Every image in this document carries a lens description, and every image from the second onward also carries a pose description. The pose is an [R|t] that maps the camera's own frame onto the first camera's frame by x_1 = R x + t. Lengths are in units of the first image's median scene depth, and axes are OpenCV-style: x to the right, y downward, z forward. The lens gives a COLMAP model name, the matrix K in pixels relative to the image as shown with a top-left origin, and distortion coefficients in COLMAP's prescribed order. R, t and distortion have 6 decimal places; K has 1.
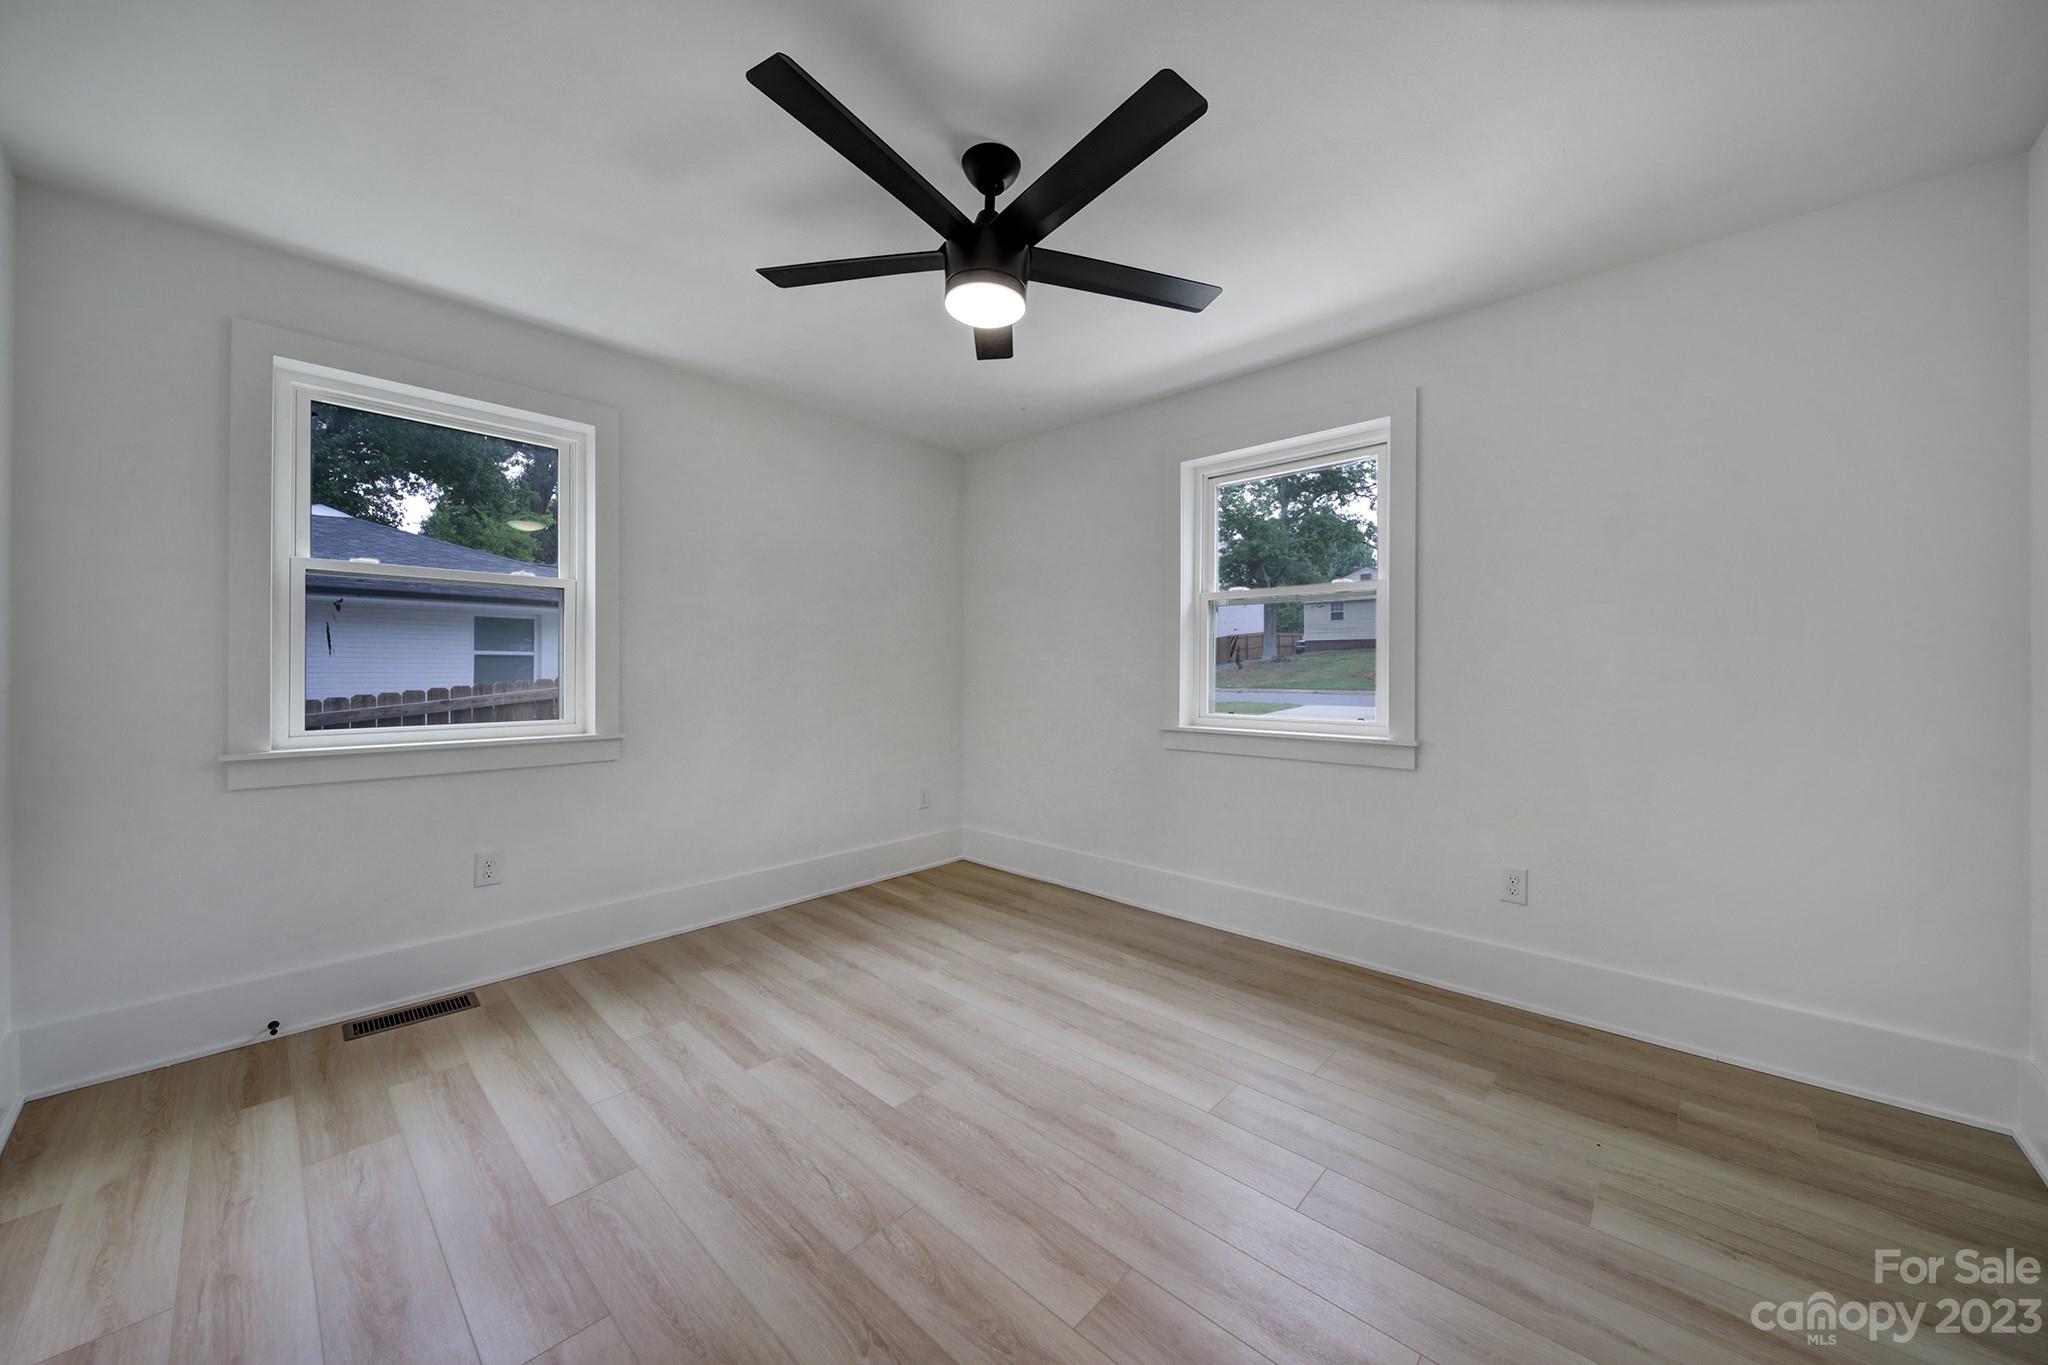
lens RADIAL K [[725.7, 0, 1035.6], [0, 725.7, 686.0], [0, 0, 1]] dist [-0.002114, -0.000114]
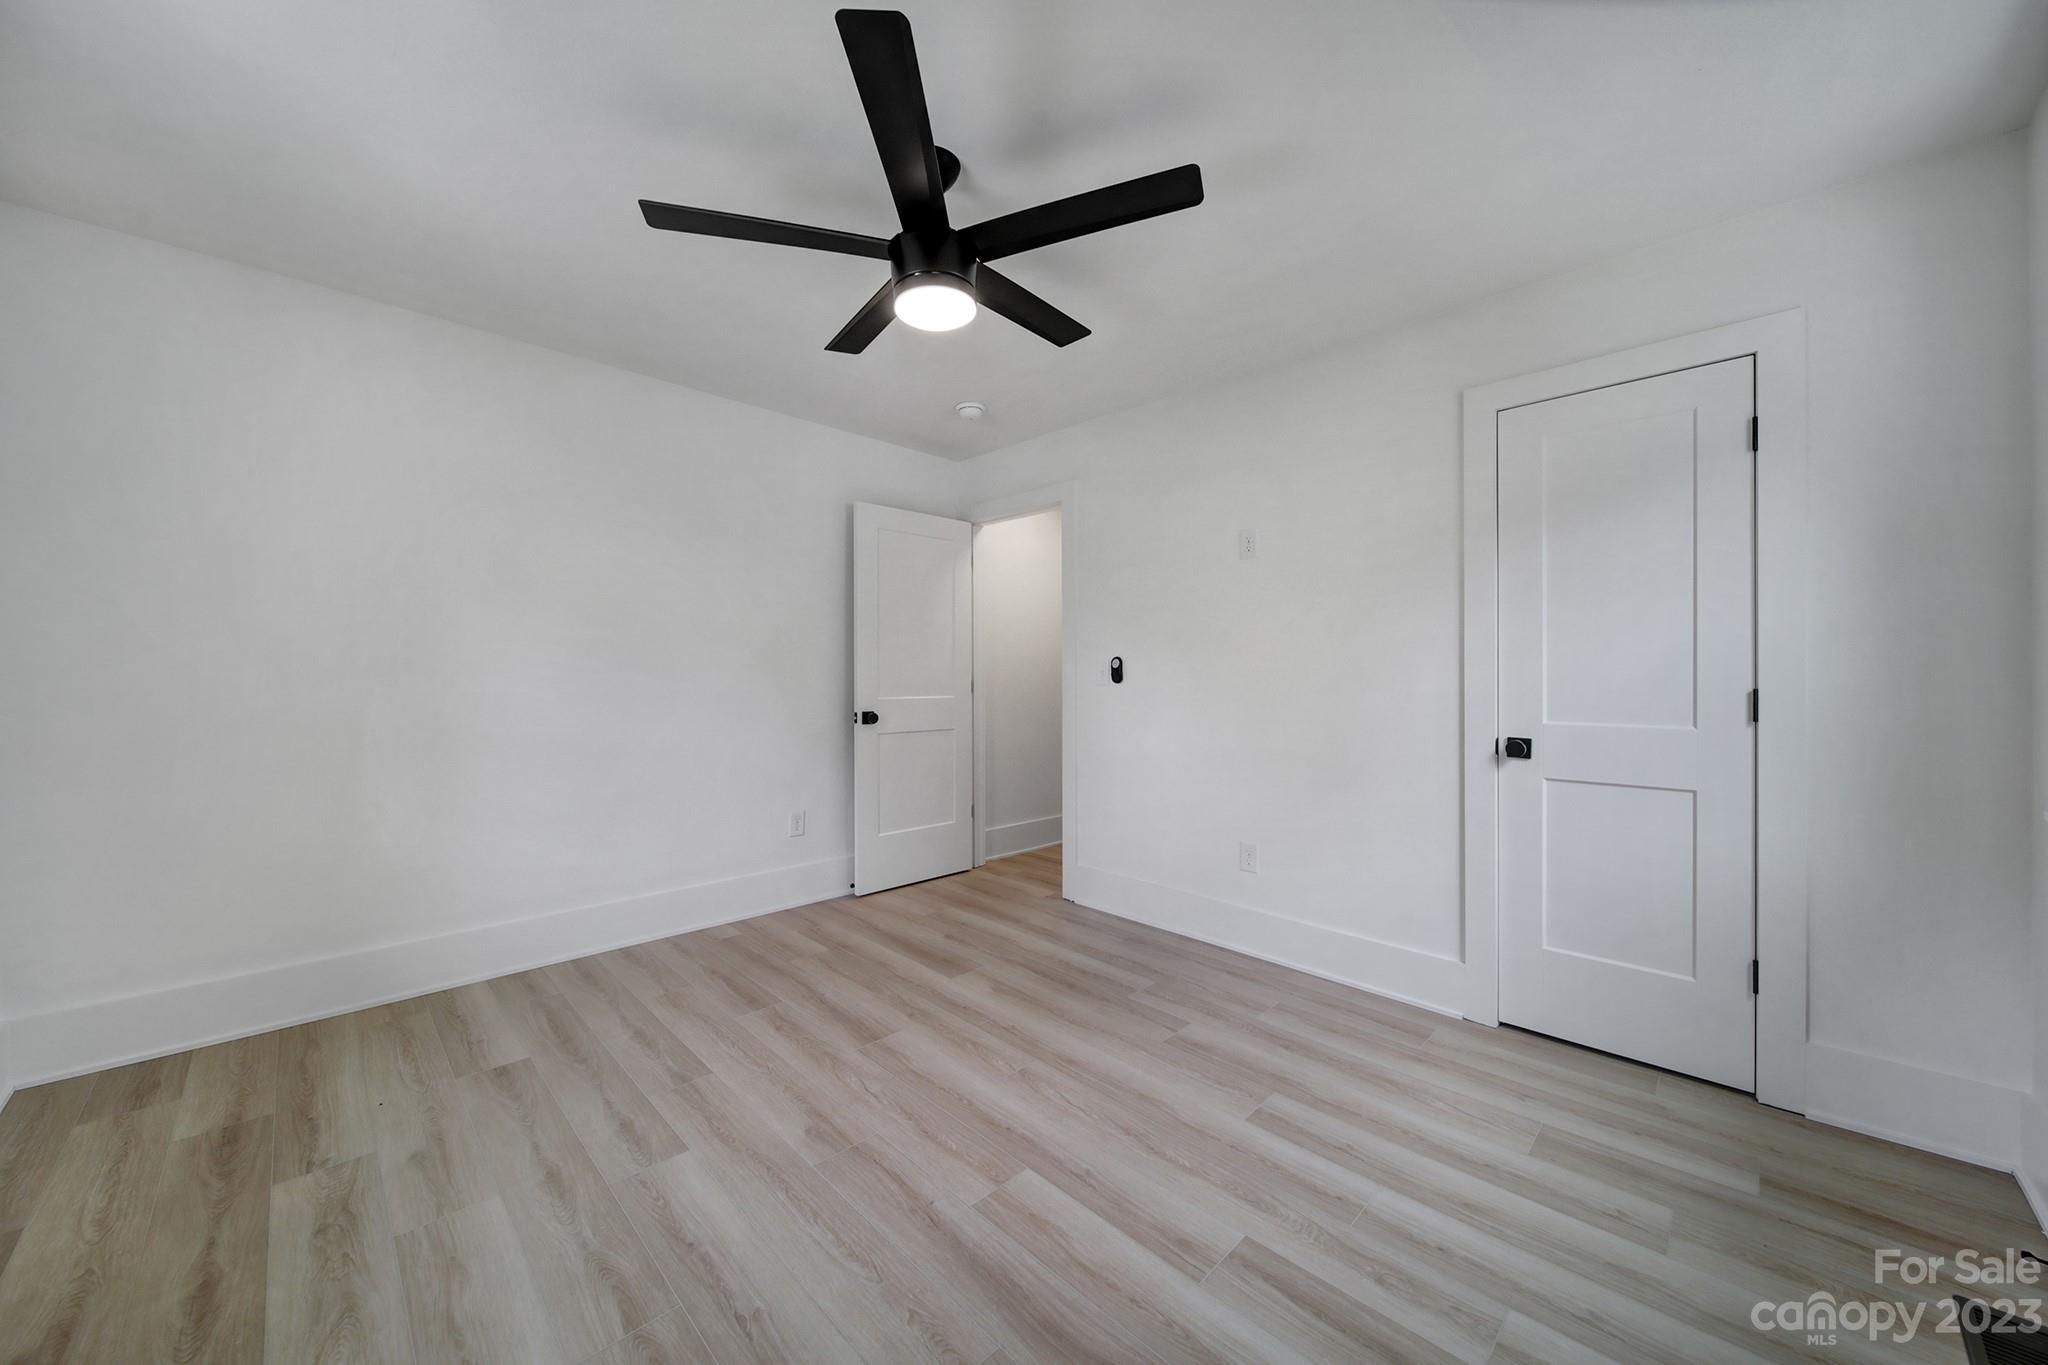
lens RADIAL K [[725.7, 0, 1035.6], [0, 725.7, 686.0], [0, 0, 1]] dist [-0.002114, -0.000114]
pose [[-0.999156, -0.005471, 0.040704, -0.217645], [-0.003923, 0.999269, 0.038037, -0.041256], [-0.040882, 0.037846, -0.998447, 1.706472]]
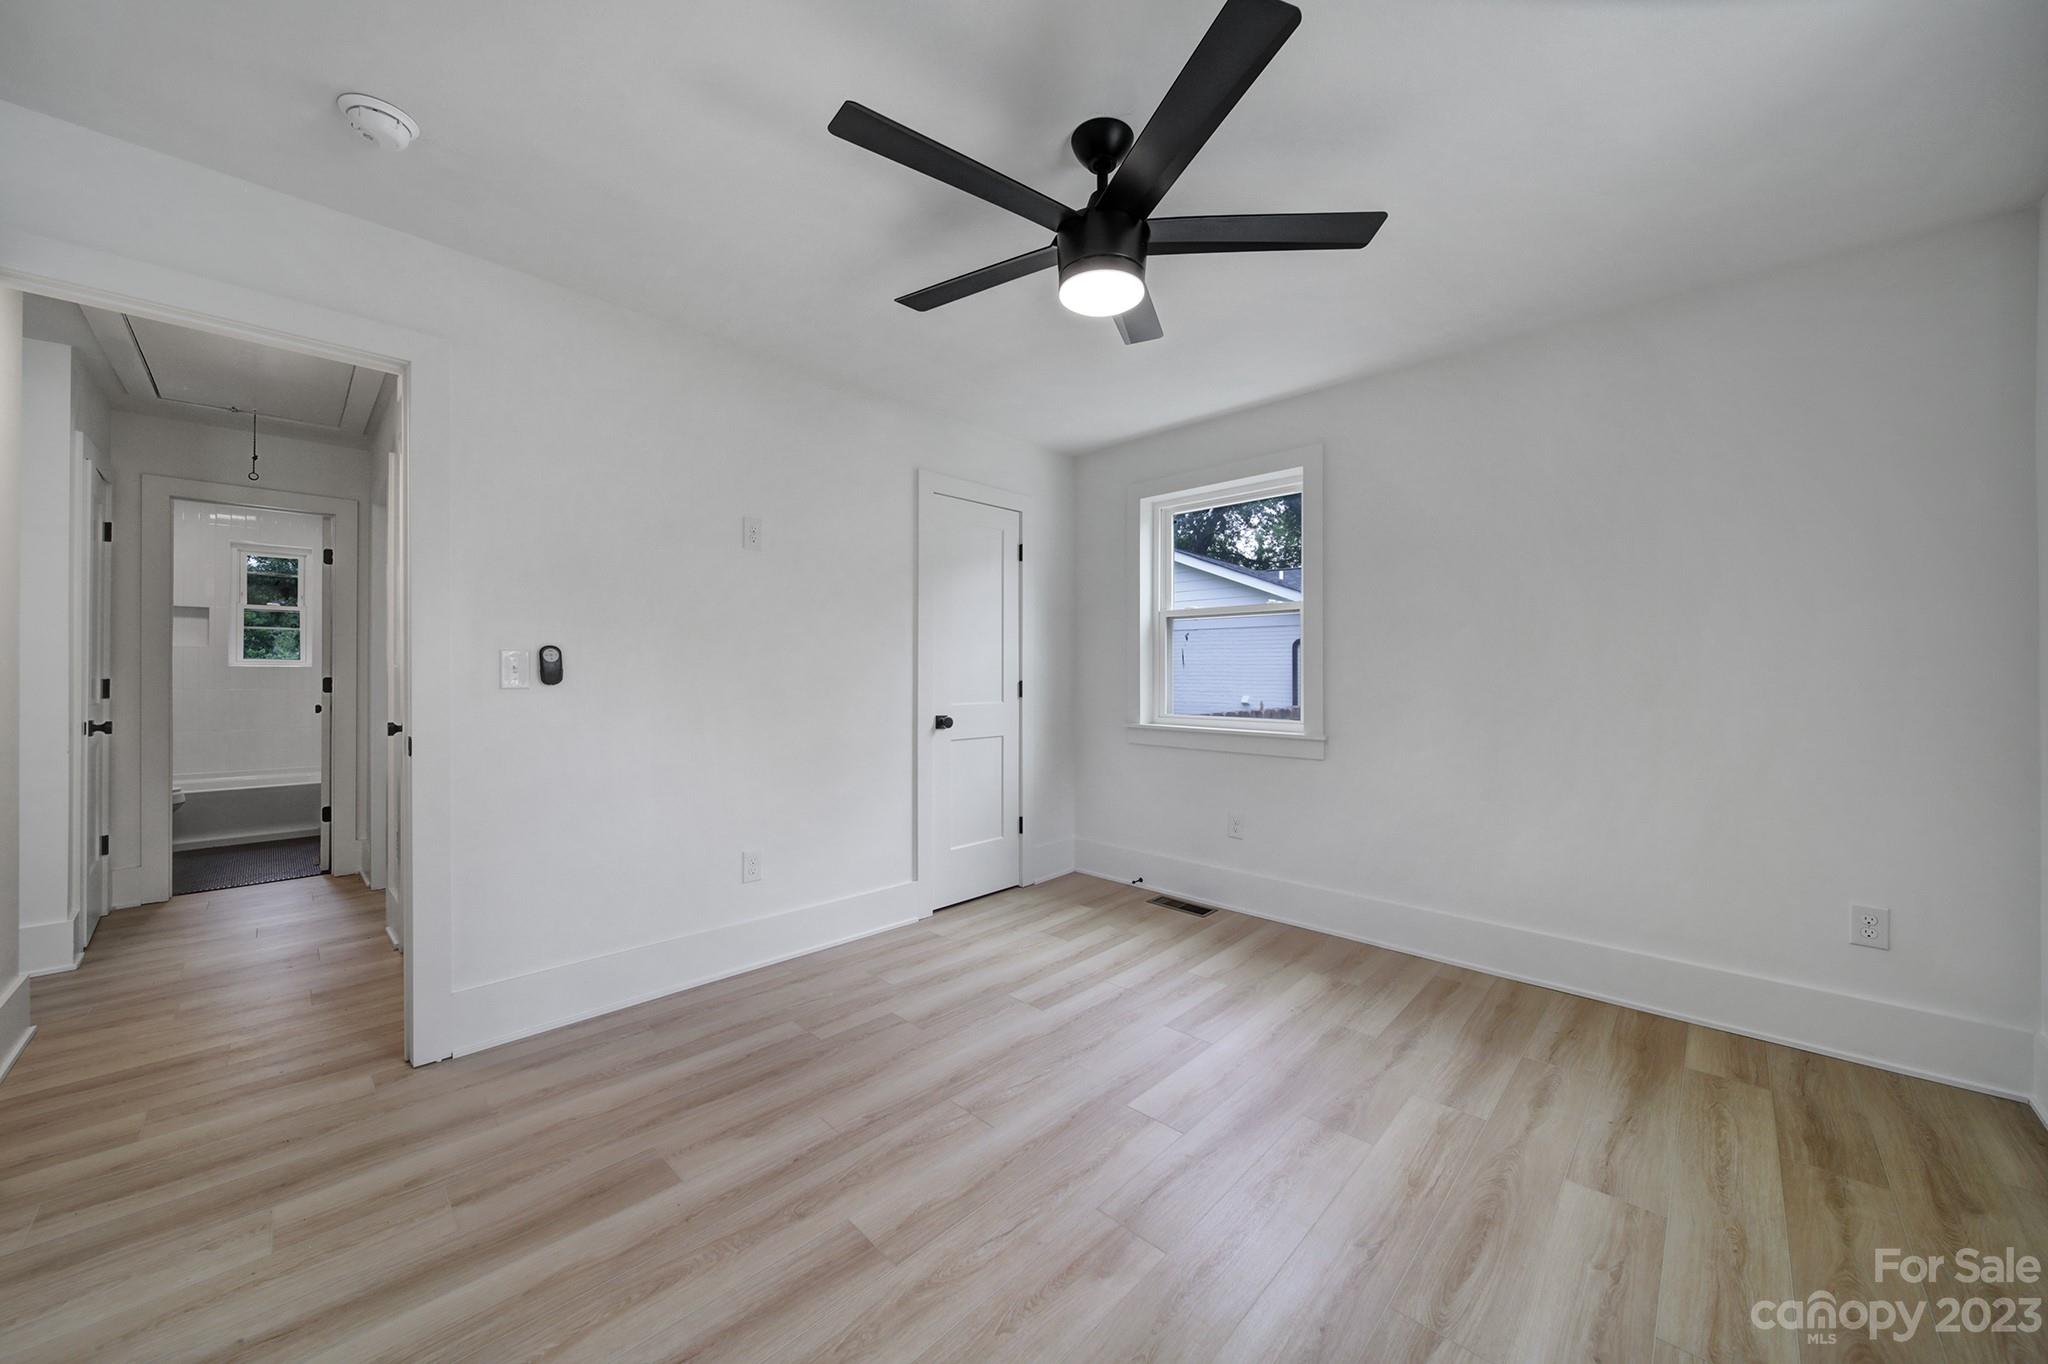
lens RADIAL K [[733.0, 0, 1013.2], [0, 733.0, 661.0], [0, 0, 1]] dist [0.000406, -0.000219]
pose [[-0.035858, -0.019808, -0.999161, 0.779887], [-0.028632, 0.999414, -0.018785, -0.018061], [0.998947, 0.027934, -0.036404, 0.786409]]
